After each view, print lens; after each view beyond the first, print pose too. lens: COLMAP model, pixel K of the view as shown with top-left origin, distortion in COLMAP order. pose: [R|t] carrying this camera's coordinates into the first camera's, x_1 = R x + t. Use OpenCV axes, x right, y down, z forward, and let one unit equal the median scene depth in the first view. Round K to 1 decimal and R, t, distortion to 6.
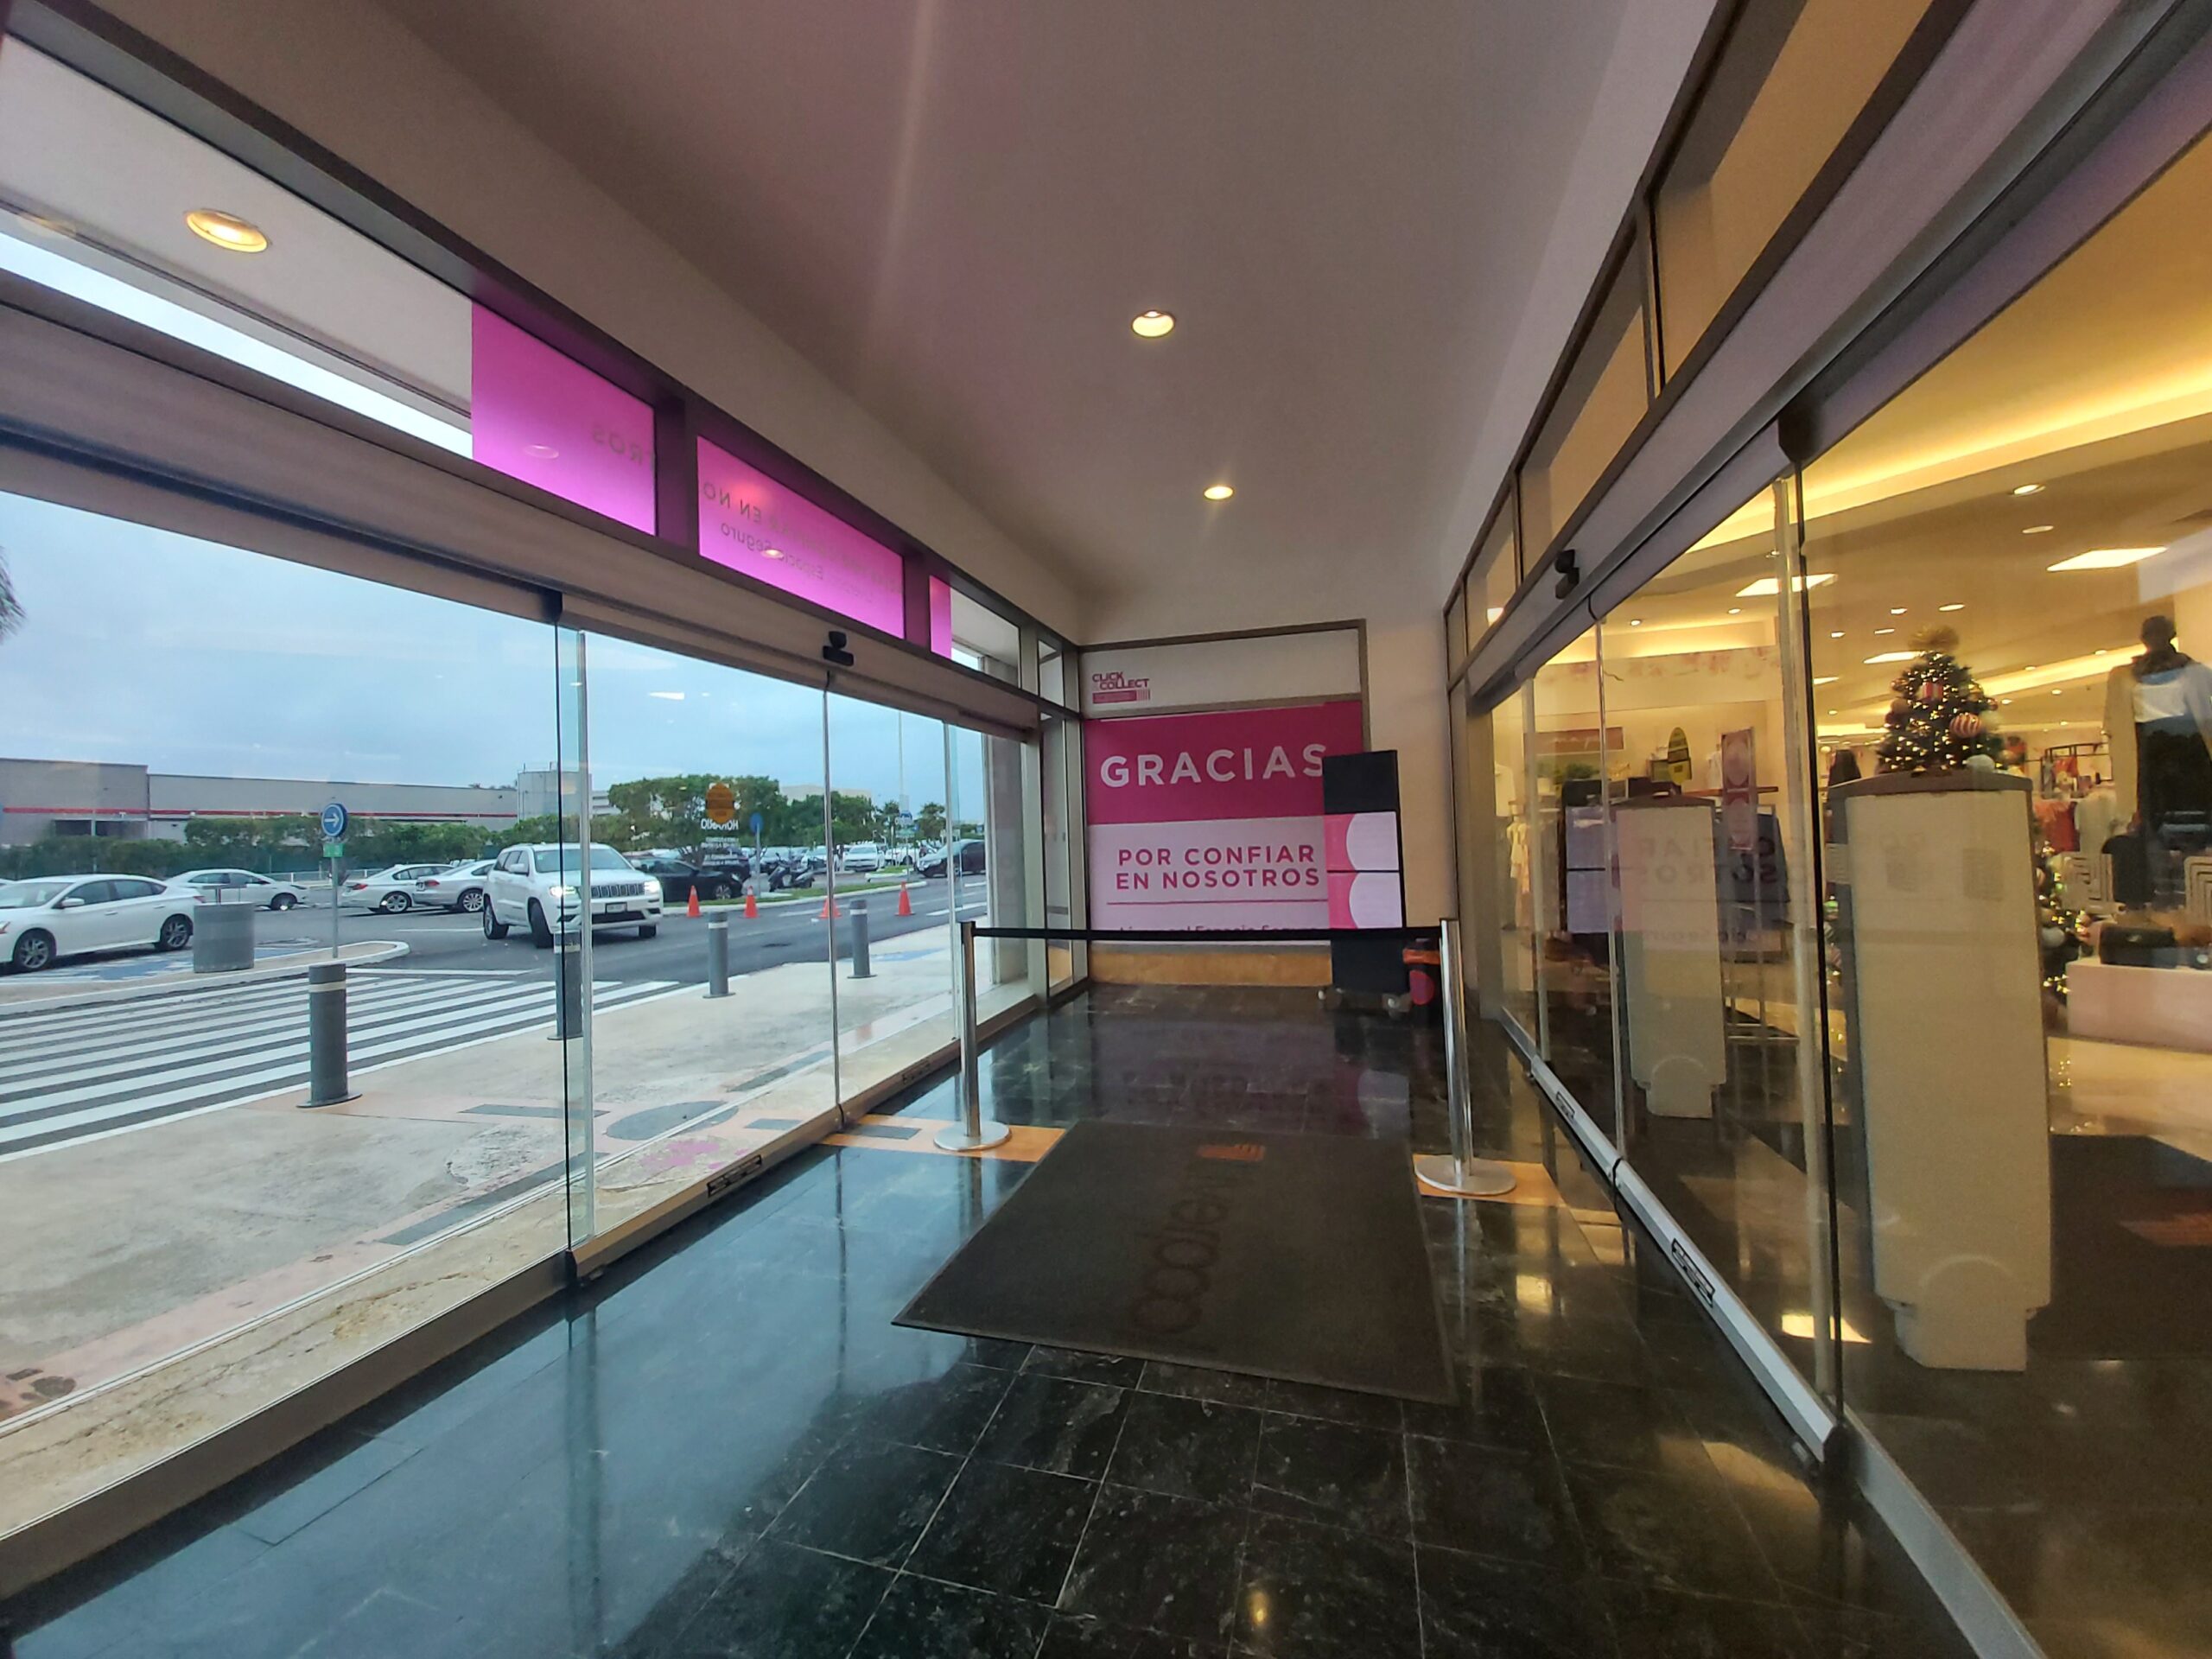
lens RADIAL K [[869.1, 0, 1080.7], [0, 869.1, 816.7], [0, 0, 1]] dist [0.003364, -0.007157]
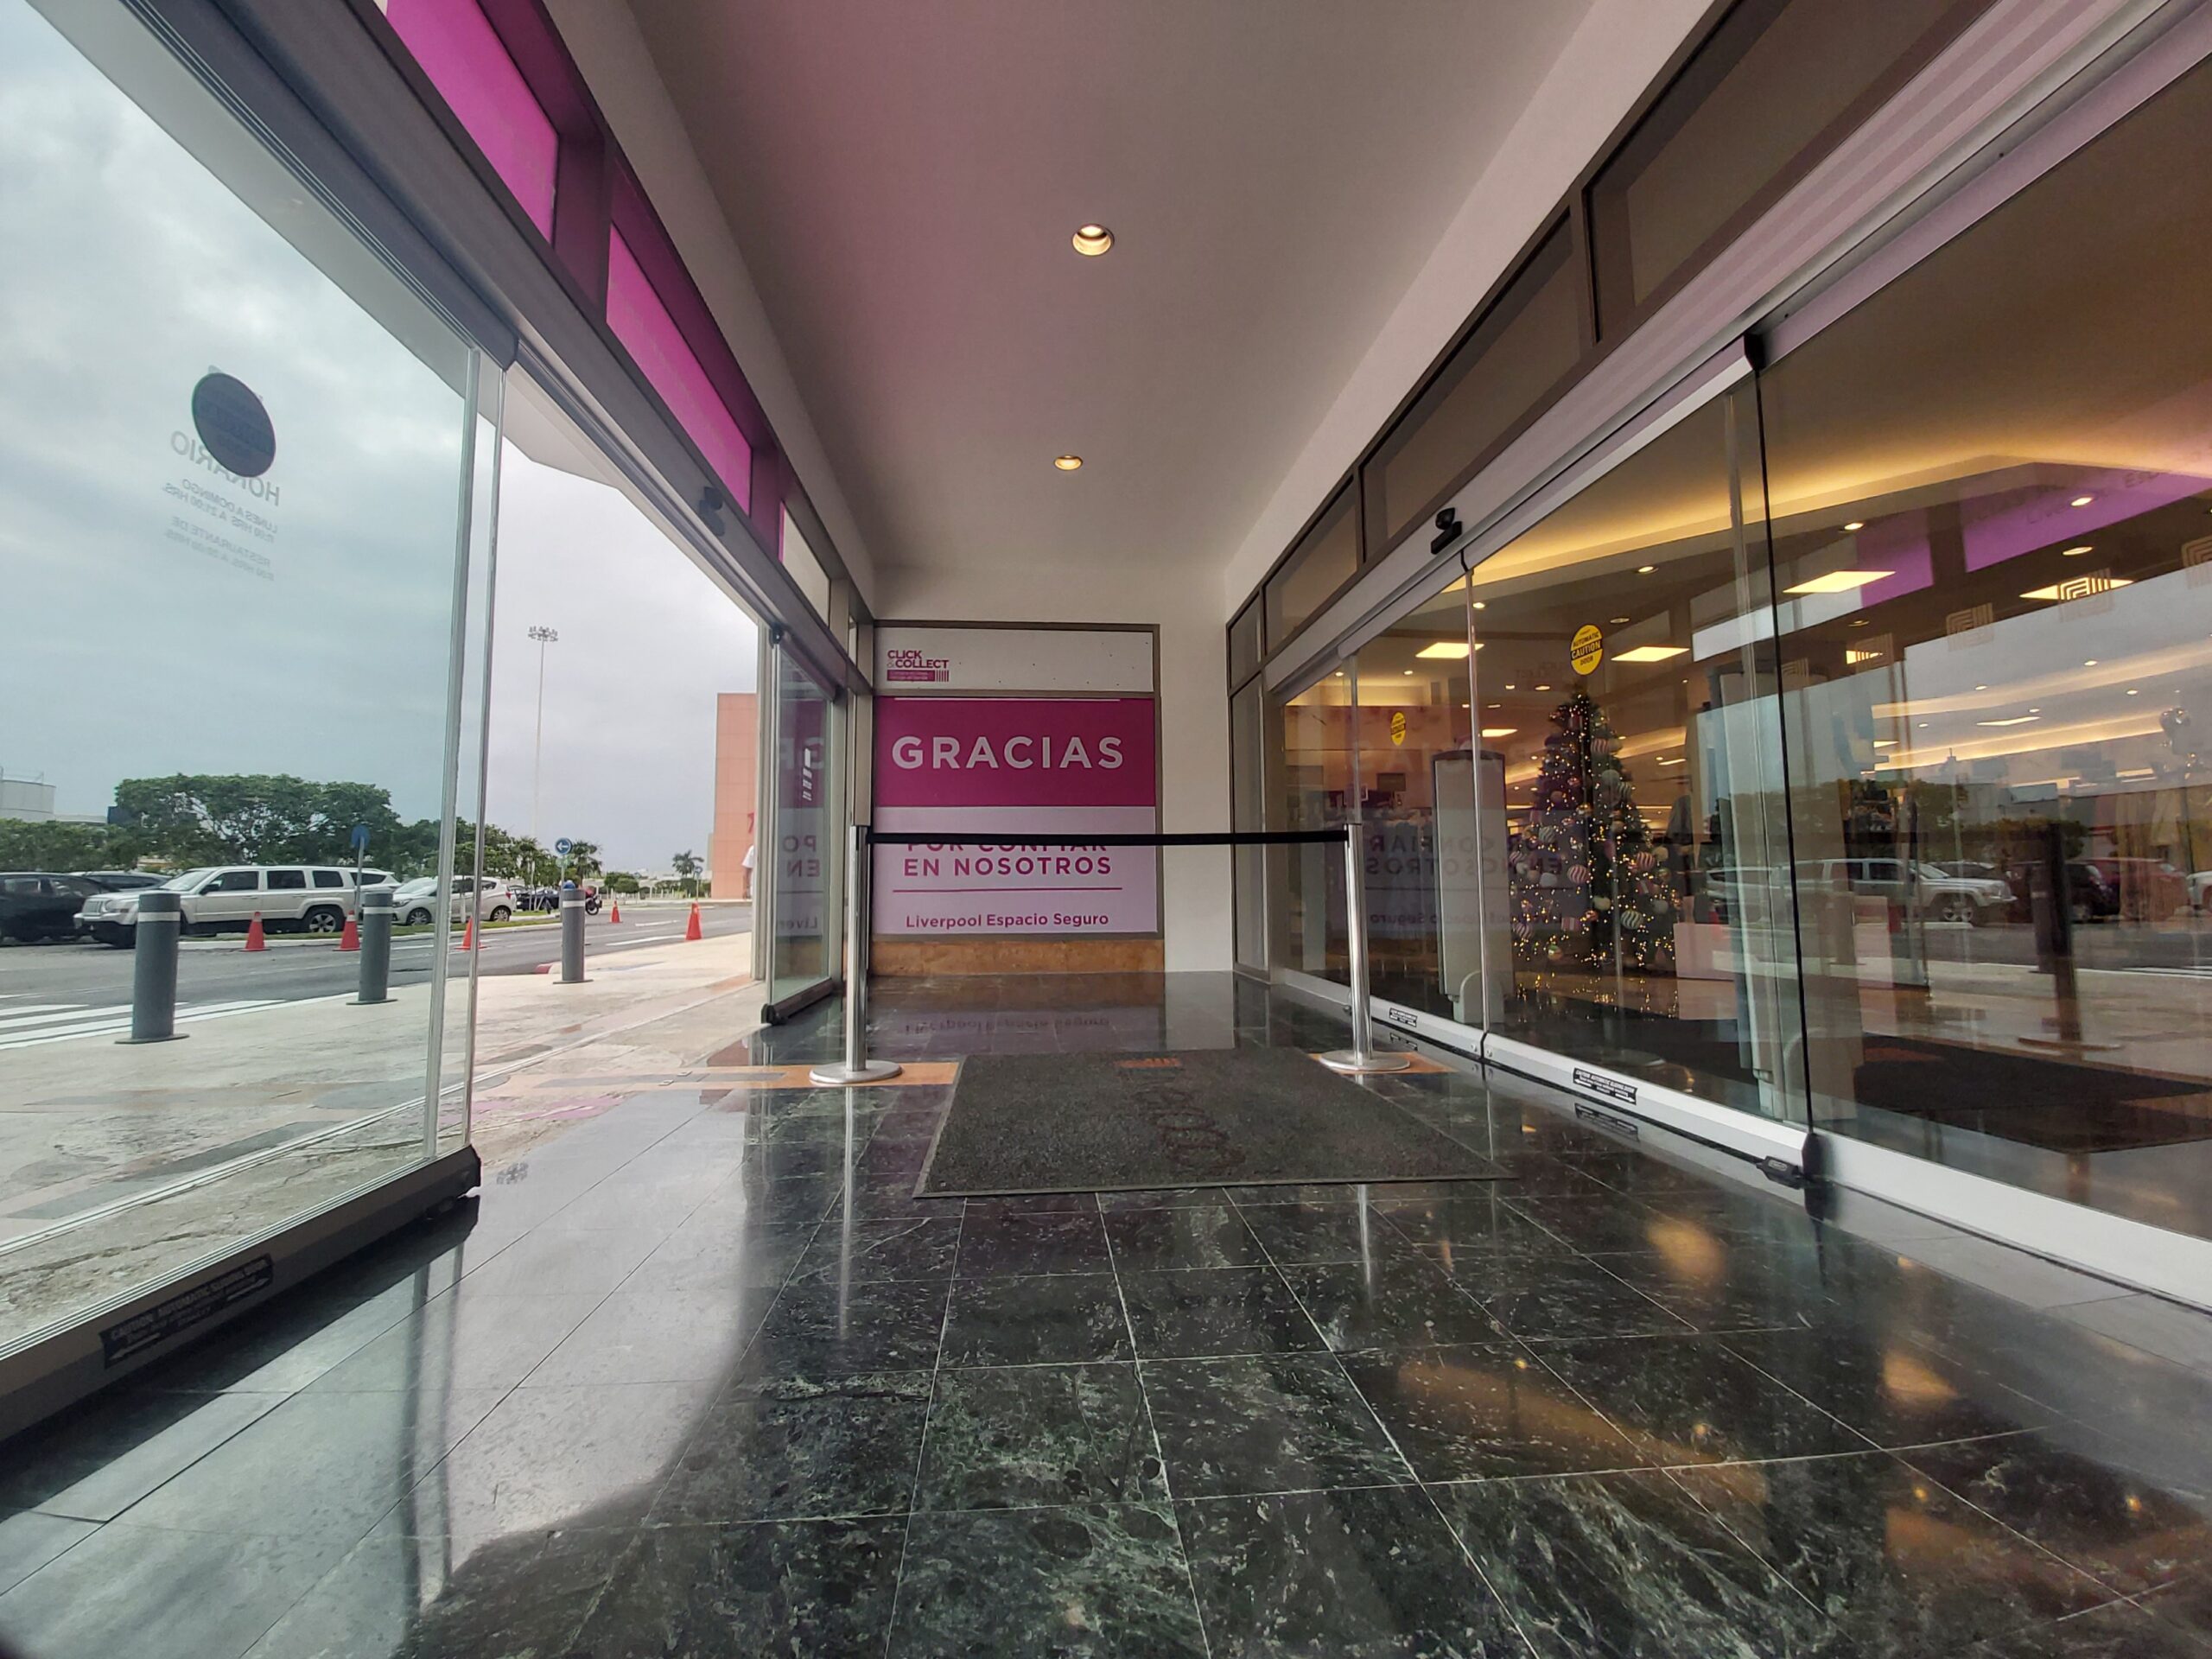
lens RADIAL K [[869.1, 0, 1104.2], [0, 869.1, 813.0], [0, 0, 1]] dist [0.003364, -0.007157]
pose [[0.930559, 0.052129, 0.362411, -0.109024], [-0.029278, 0.997237, -0.068266, 0.078045], [-0.364969, 0.052915, 0.929515, 0.041186]]
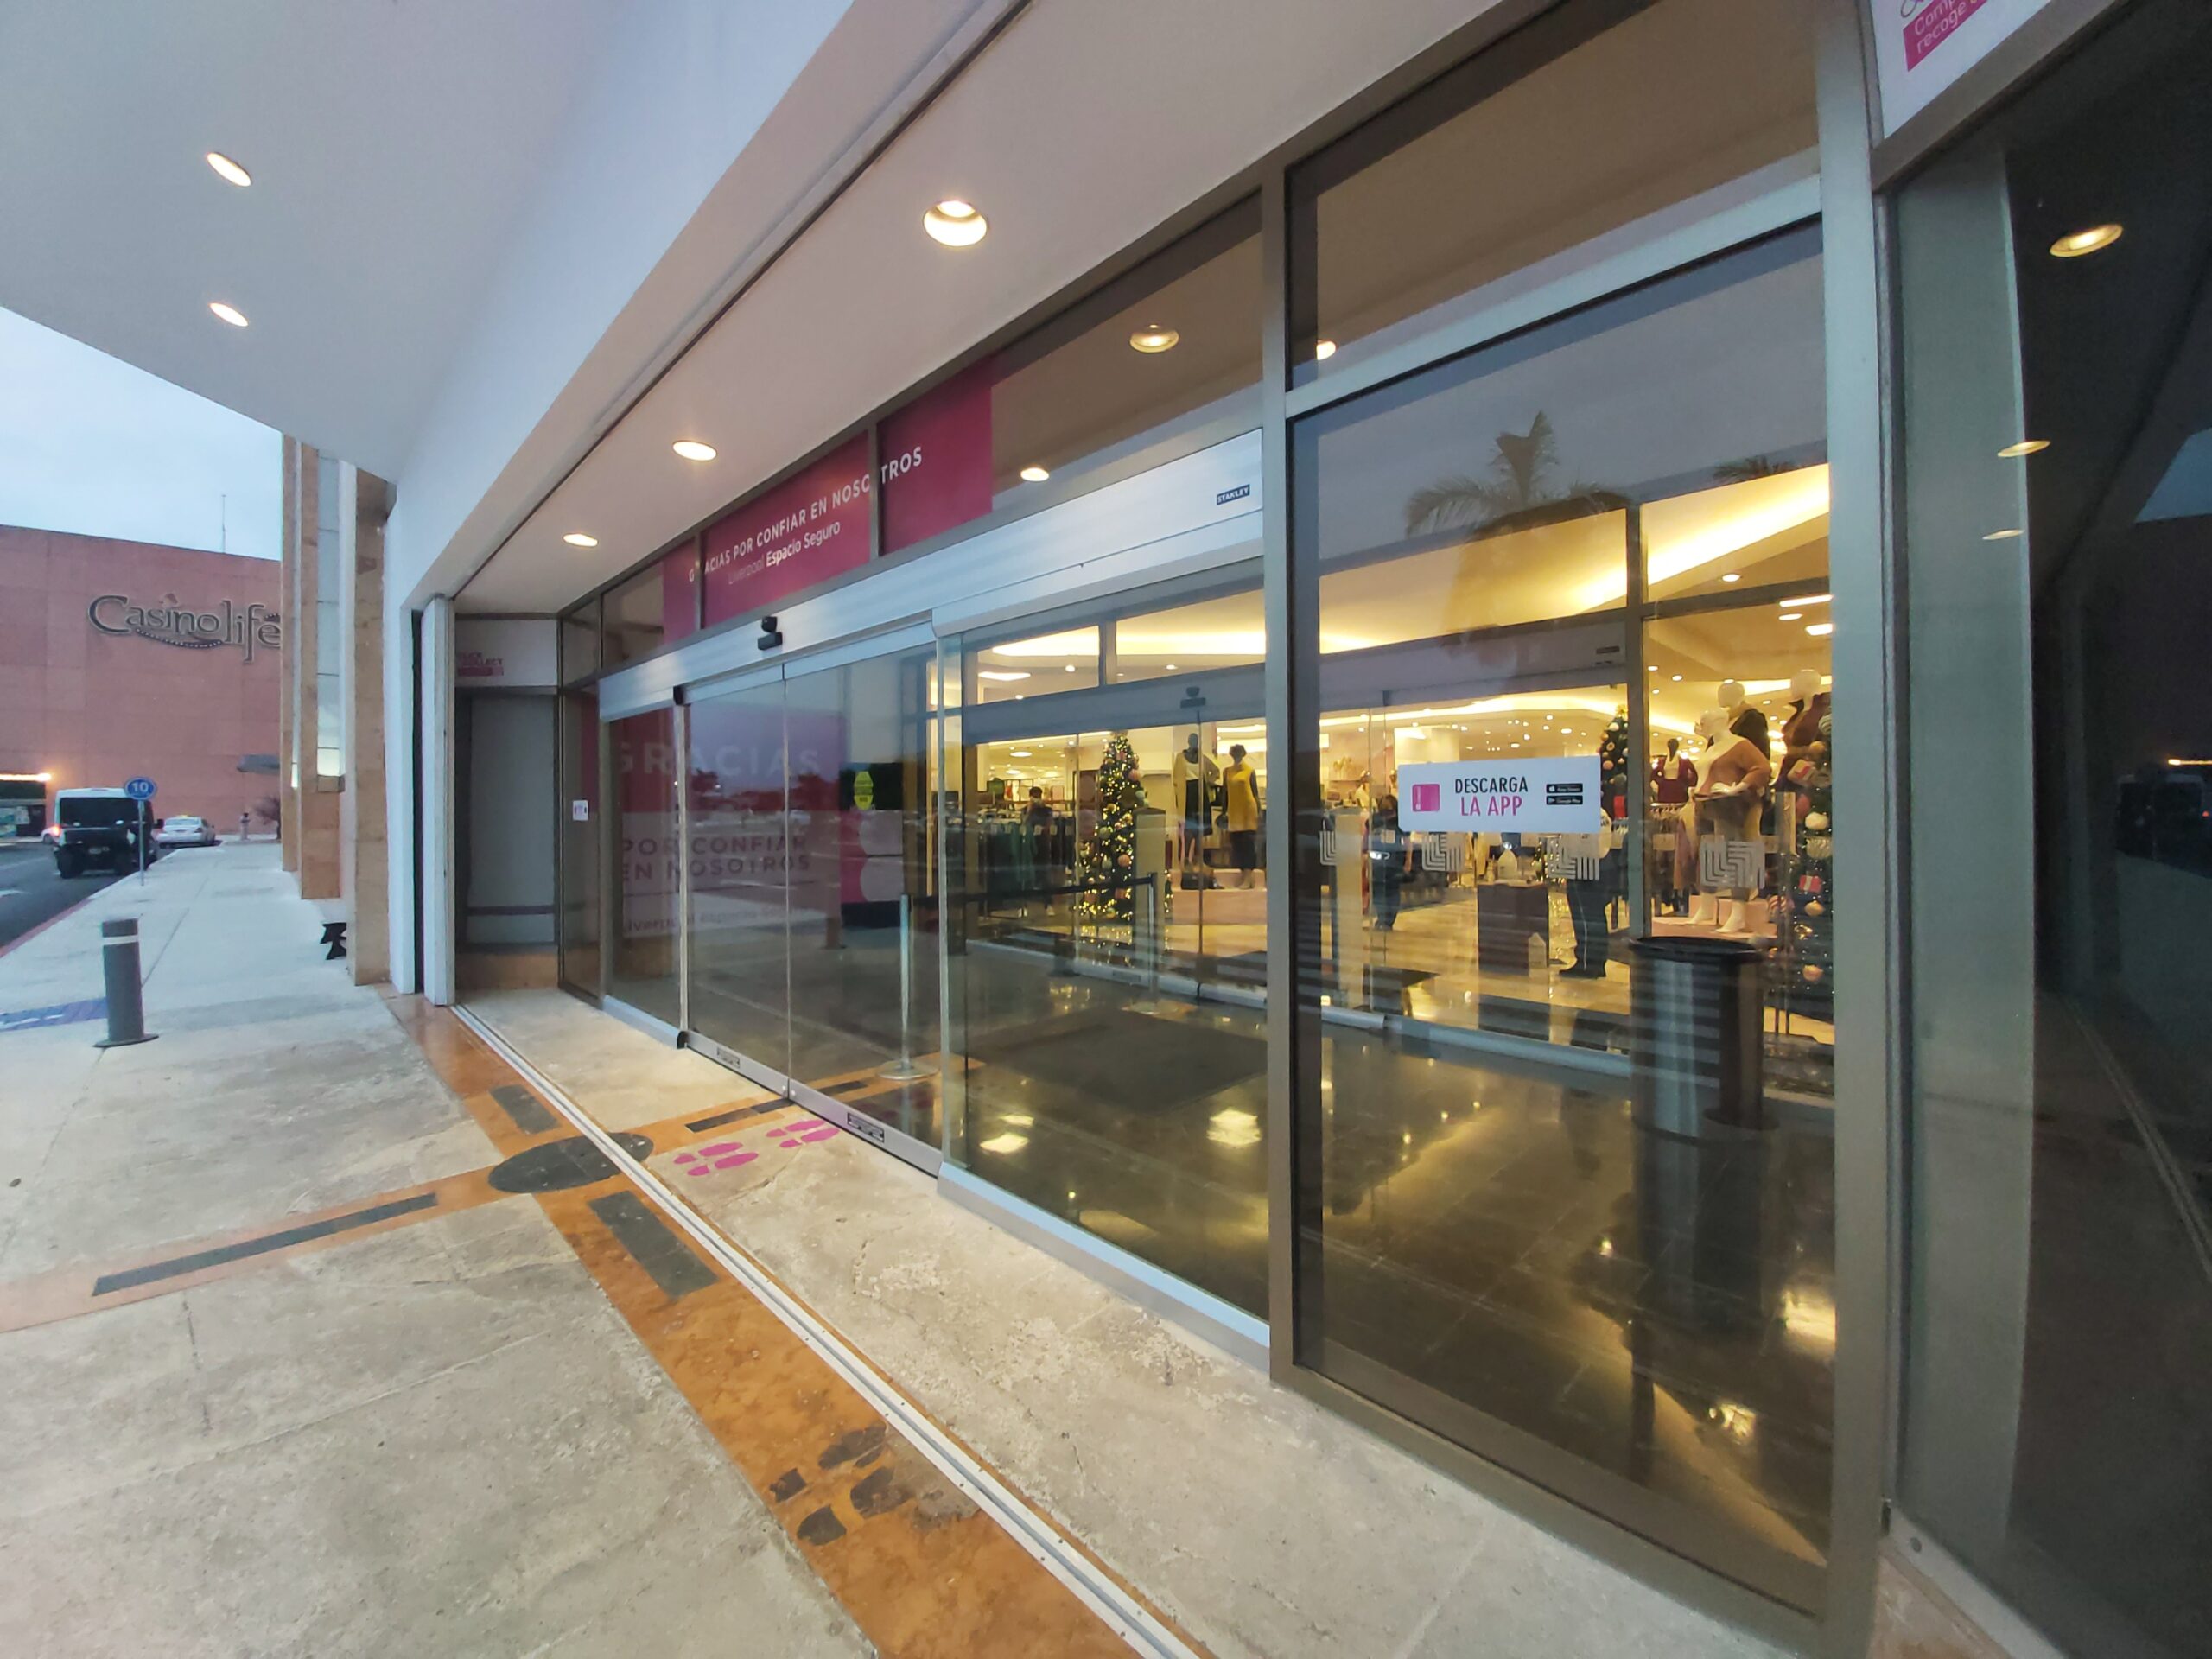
lens RADIAL K [[869.1, 0, 1090.1], [0, 869.1, 806.8], [0, 0, 1]] dist [0.003364, -0.007157]
pose [[0.466065, 0.032041, 0.884170, -0.596402], [-0.029202, 0.999357, -0.020823, 0.007998], [-0.884269, -0.016114, 0.466701, 0.109471]]
